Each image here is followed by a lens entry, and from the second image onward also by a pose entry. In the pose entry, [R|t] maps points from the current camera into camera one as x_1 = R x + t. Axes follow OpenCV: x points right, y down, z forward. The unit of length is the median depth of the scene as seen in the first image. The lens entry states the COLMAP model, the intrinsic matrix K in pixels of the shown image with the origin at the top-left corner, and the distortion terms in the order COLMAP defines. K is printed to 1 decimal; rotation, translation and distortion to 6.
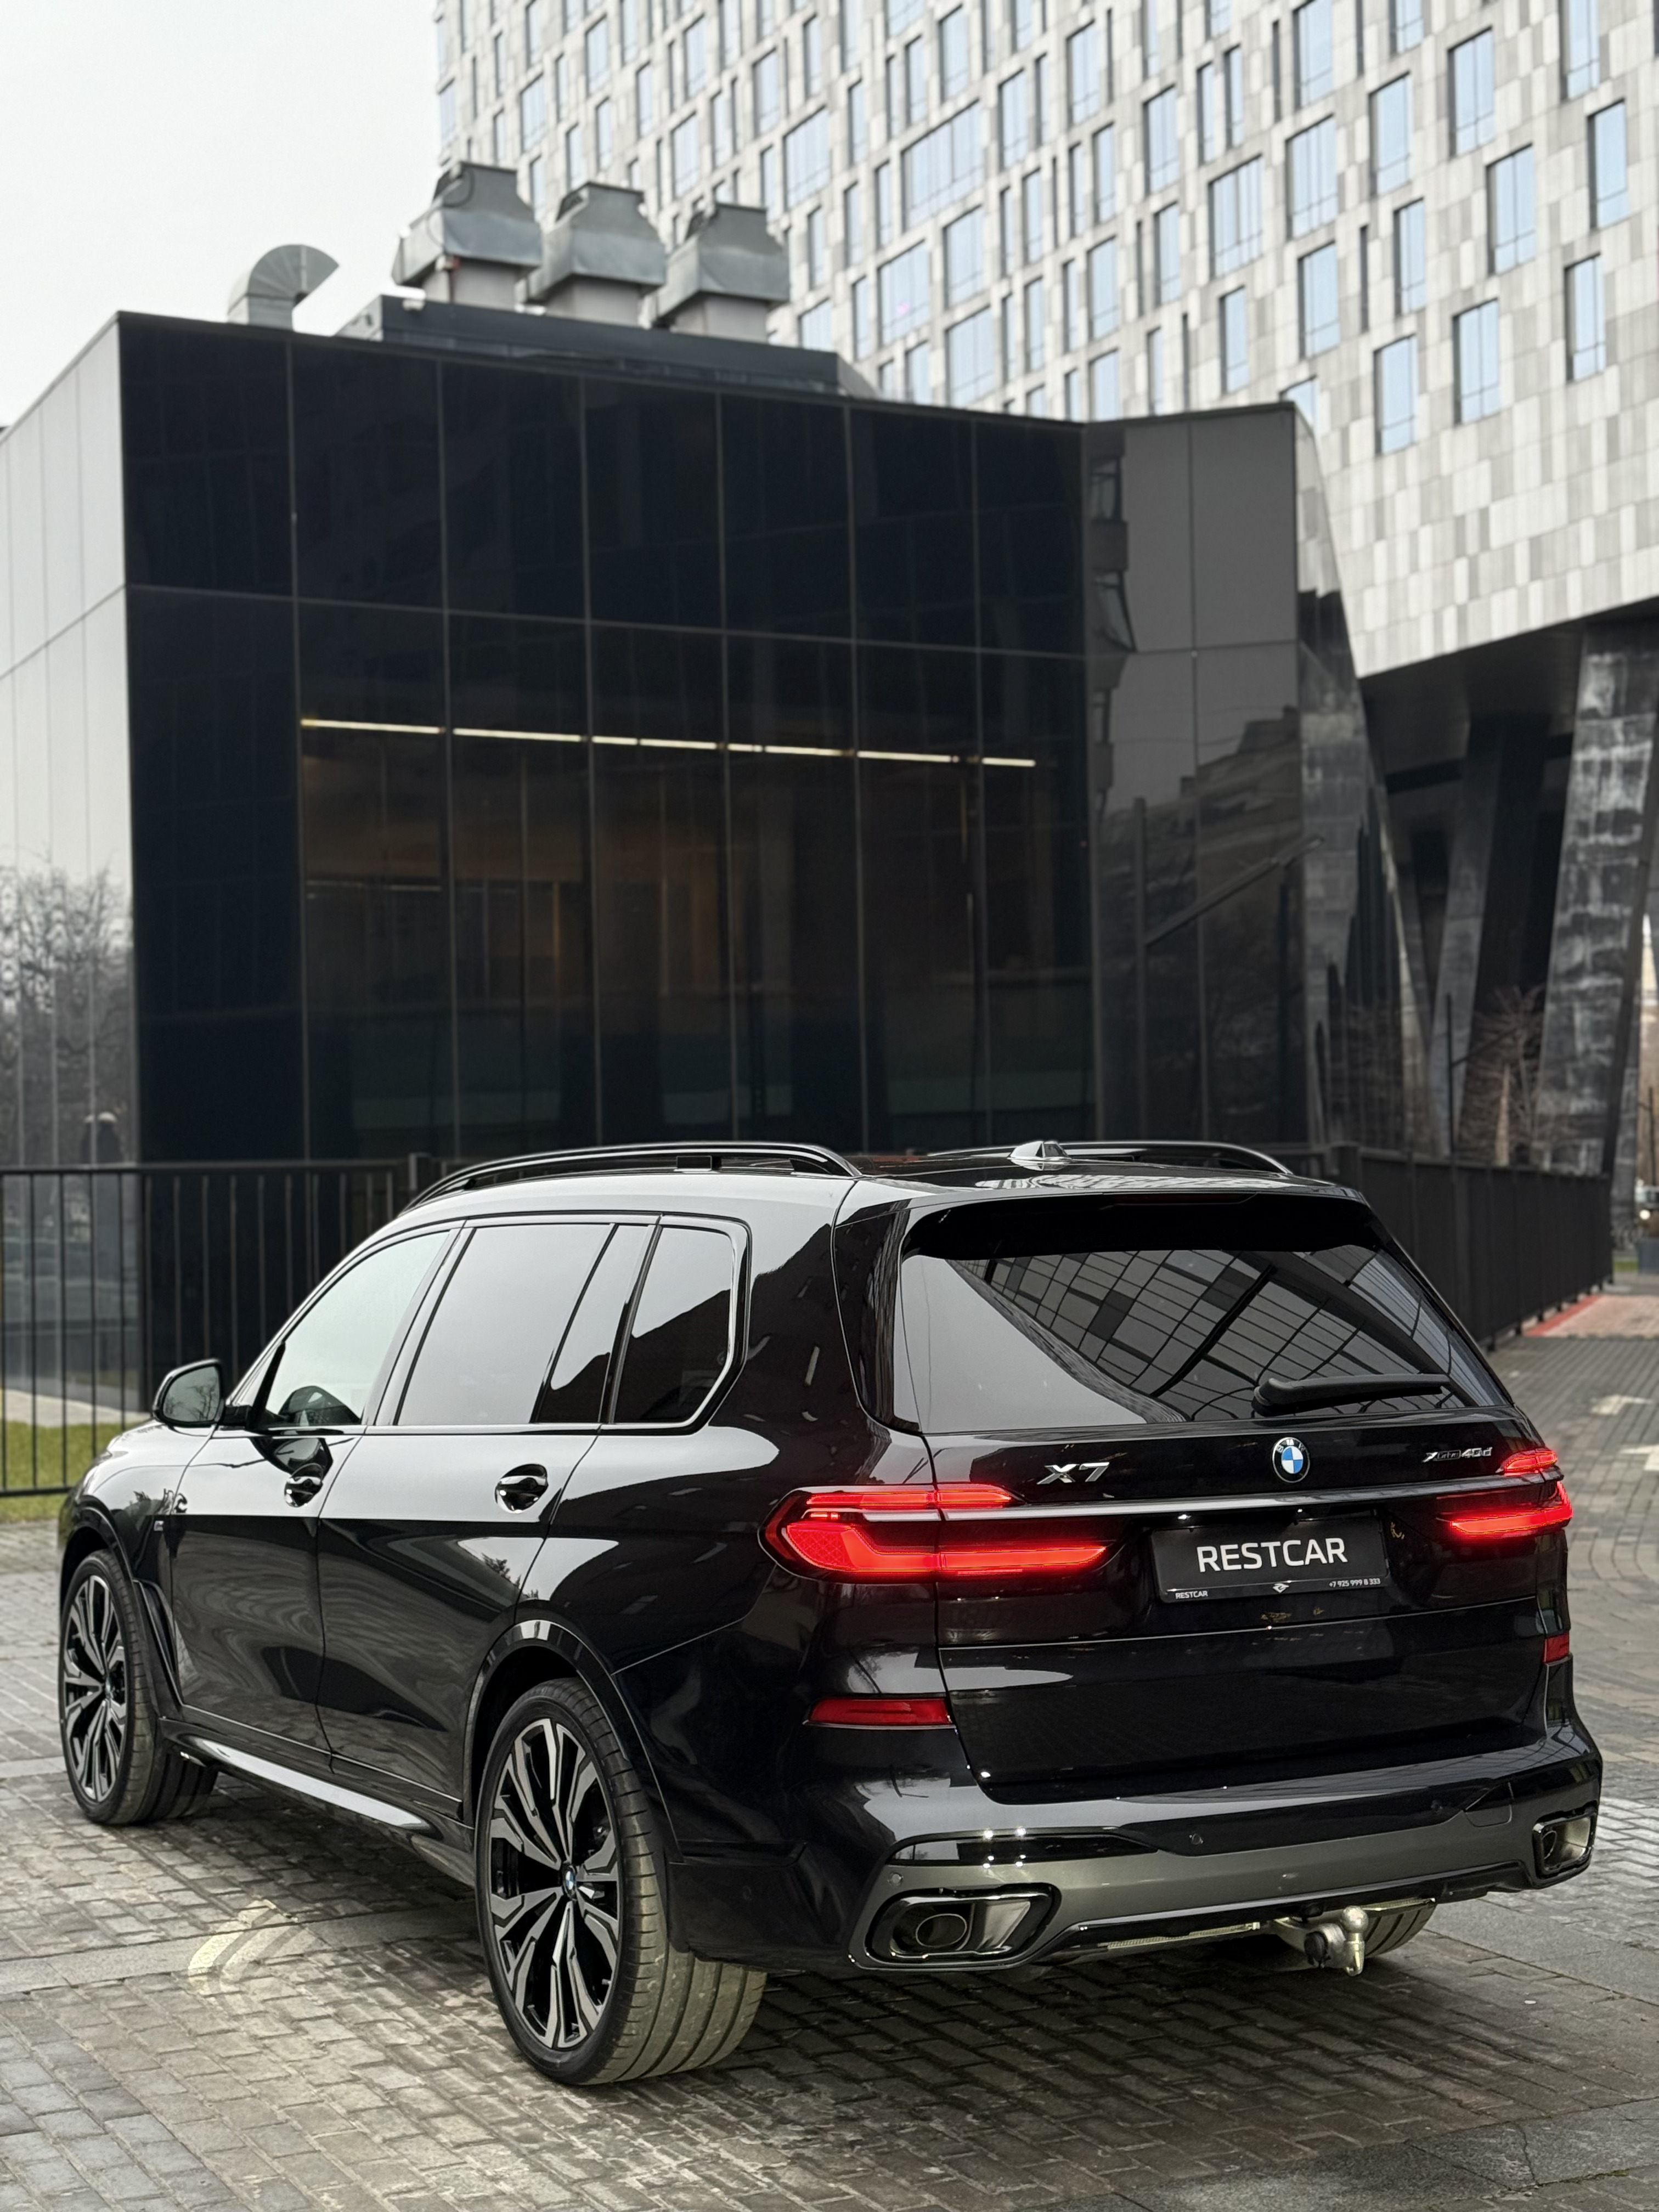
lens RADIAL K [[3081.4, 0, 829.5], [0, 3081.4, 1106.0], [0, 0, 1]] dist [0.127997, -0.018687]
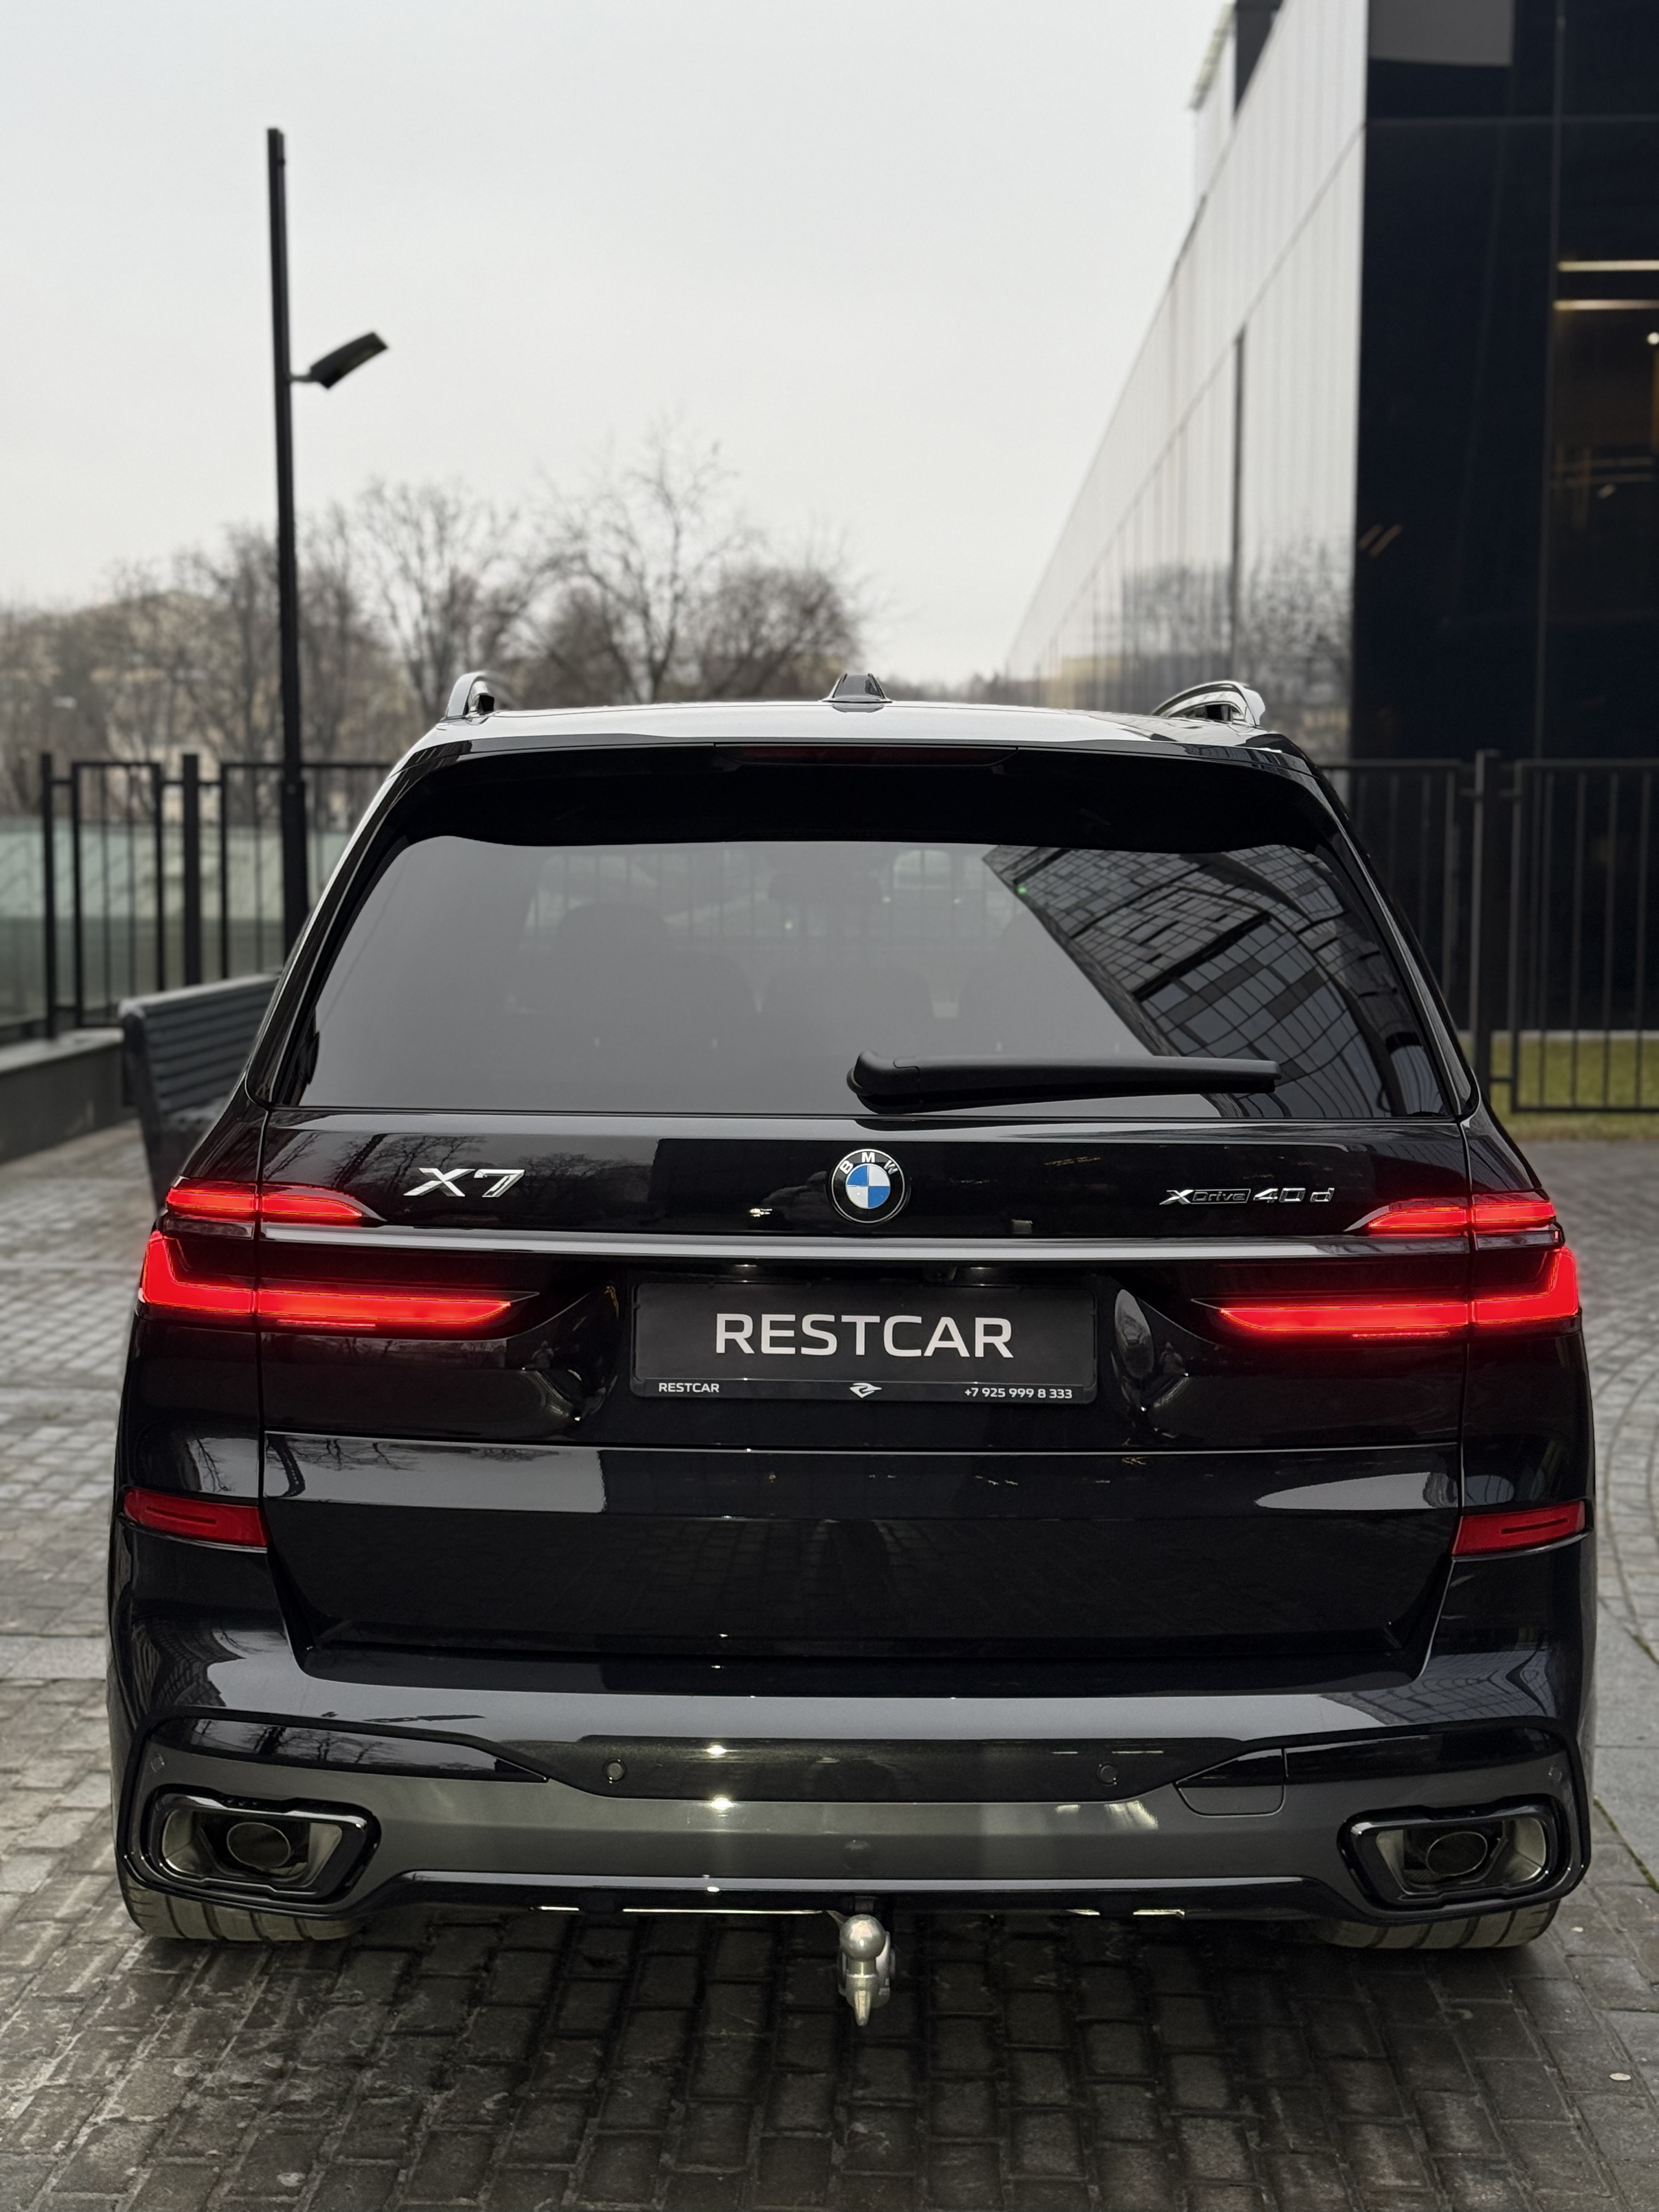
lens RADIAL K [[3077.3, 0, 829.5], [0, 3077.3, 1106.0], [0, 0, 1]] dist [0.141548, -0.094709]
pose [[0.877288, 0.064034, -0.475673, 0.424577], [-0.005322, 0.992297, 0.123765, 0.024042], [0.479934, -0.106046, 0.870872, 0.469410]]
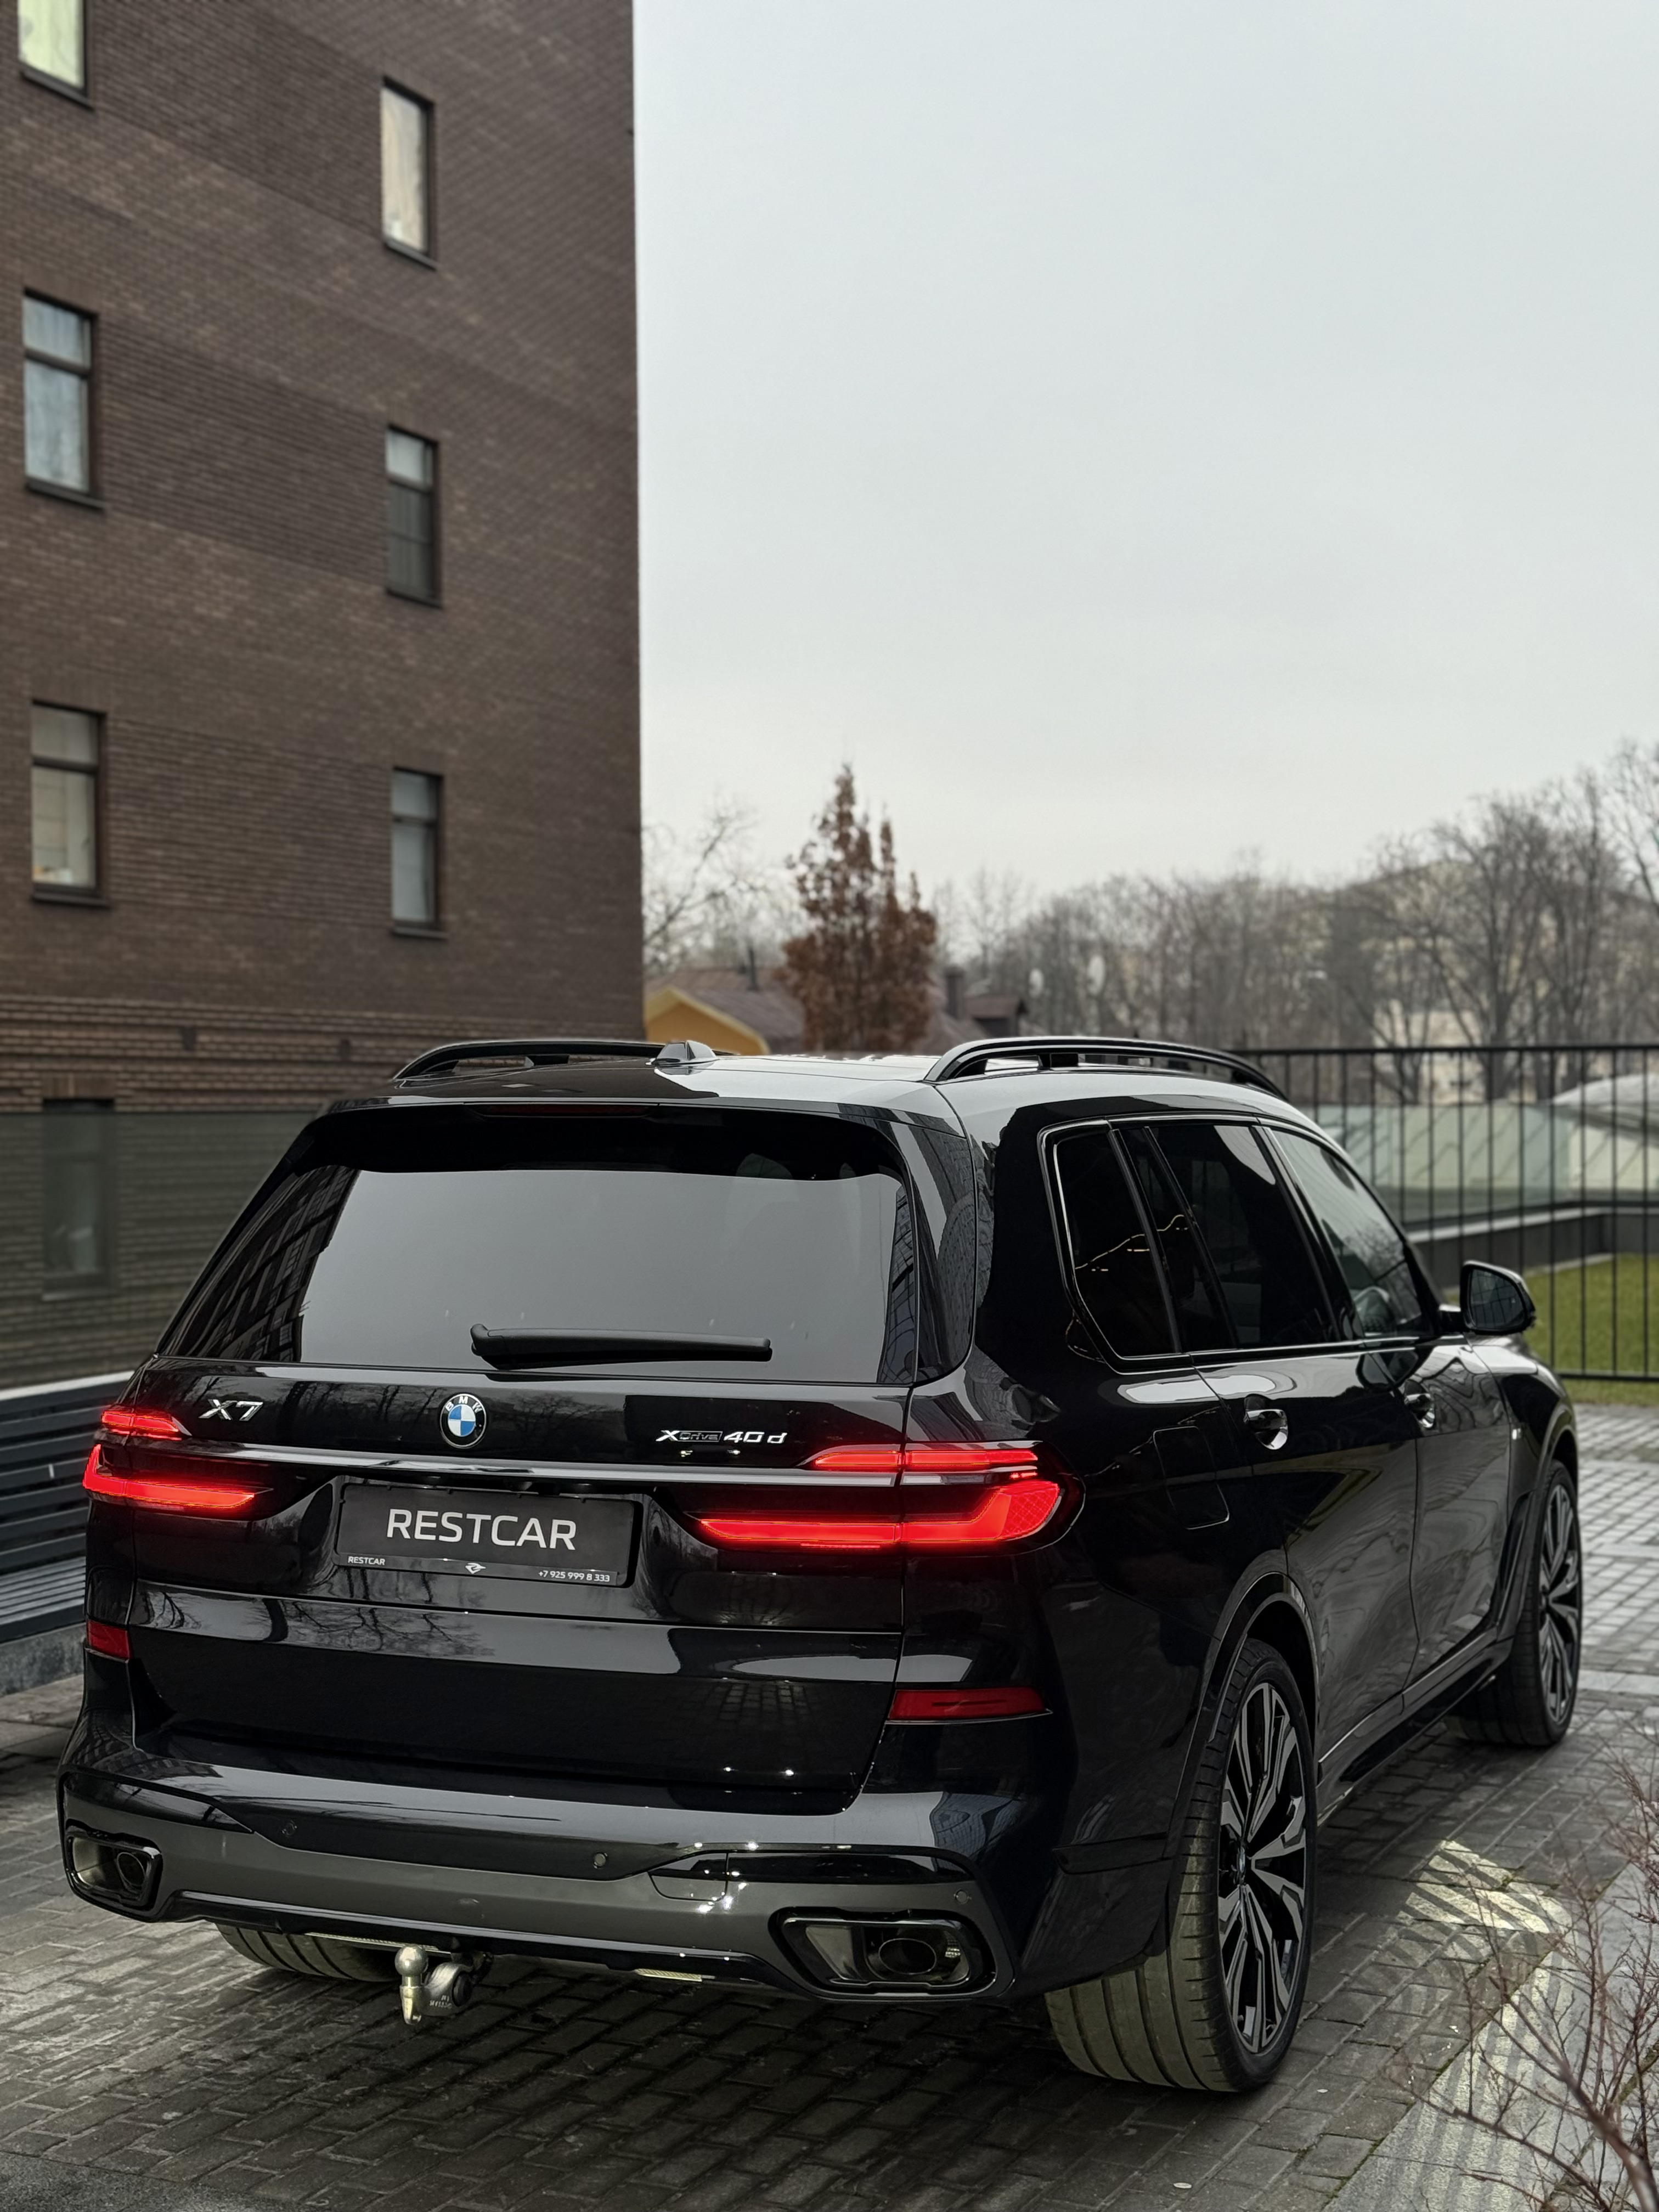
lens RADIAL K [[3081.4, 0, 829.5], [0, 3081.4, 1106.0], [0, 0, 1]] dist [0.127997, -0.018687]
pose [[0.613754, 0.017587, -0.789302, 0.875418], [0.018792, 0.999143, 0.036875, -0.001892], [0.789274, -0.037465, 0.612897, 0.555756]]
